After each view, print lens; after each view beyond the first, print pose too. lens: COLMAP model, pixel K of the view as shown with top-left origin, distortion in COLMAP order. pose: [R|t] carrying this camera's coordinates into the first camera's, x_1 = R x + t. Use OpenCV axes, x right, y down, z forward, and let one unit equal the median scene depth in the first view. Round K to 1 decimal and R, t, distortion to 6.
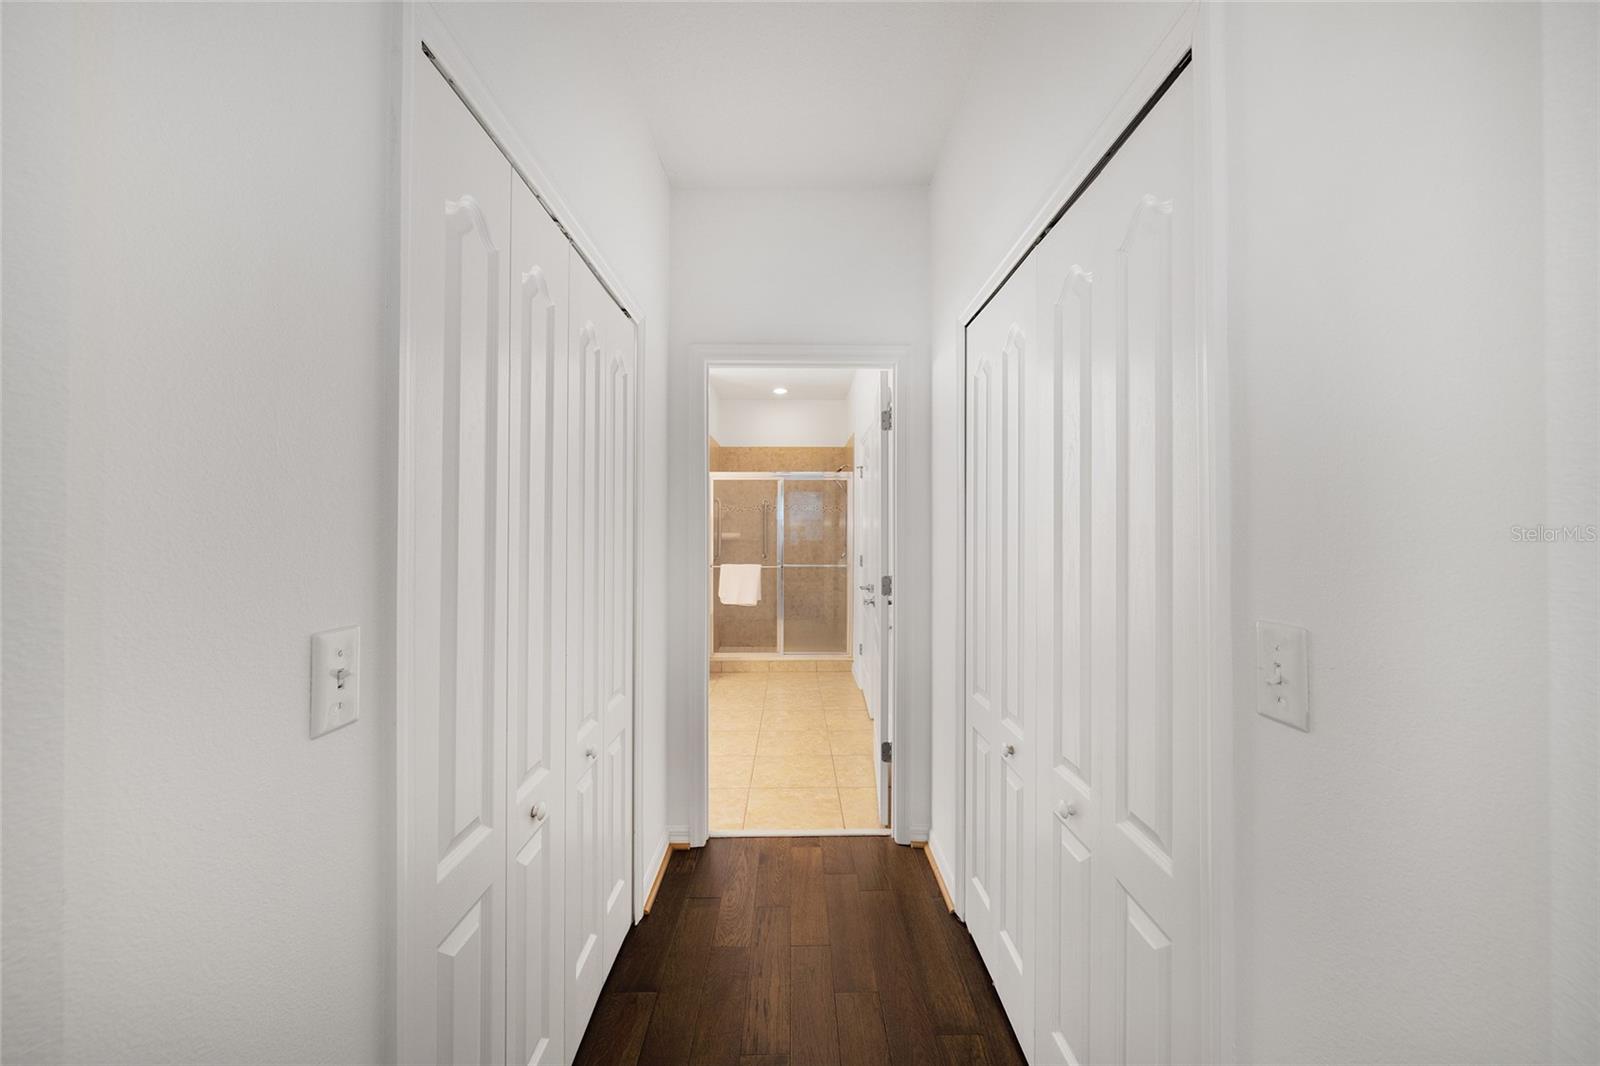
lens RADIAL K [[642.0, 0, 800.0], [0, 642.0, 533.0], [0, 0, 1]] dist [-0.011032, -0.000010]
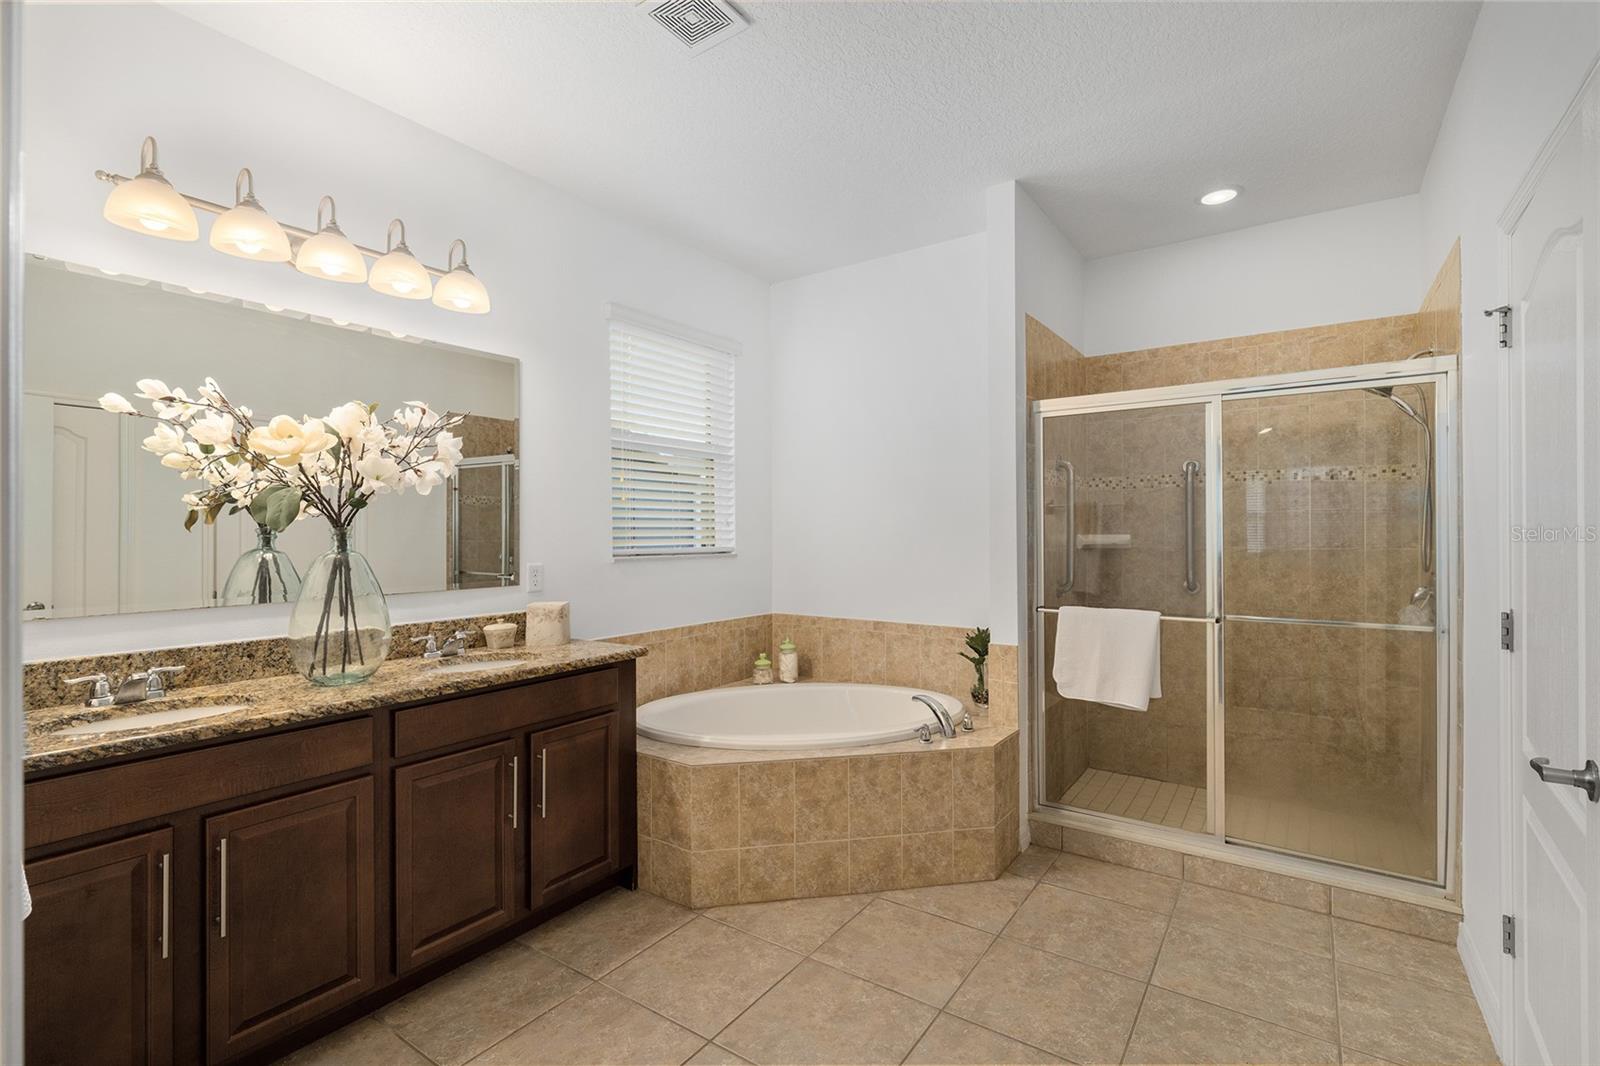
lens RADIAL K [[737.7, 0, 800.0], [0, 737.7, 533.0], [0, 0, 1]] dist [-0.000559, -0.000162]
pose [[0.814578, -0.008140, -0.579997, 0.025795], [0.007071, 0.999967, -0.004104, -0.001198], [0.580011, -0.000758, 0.814608, 0.478517]]
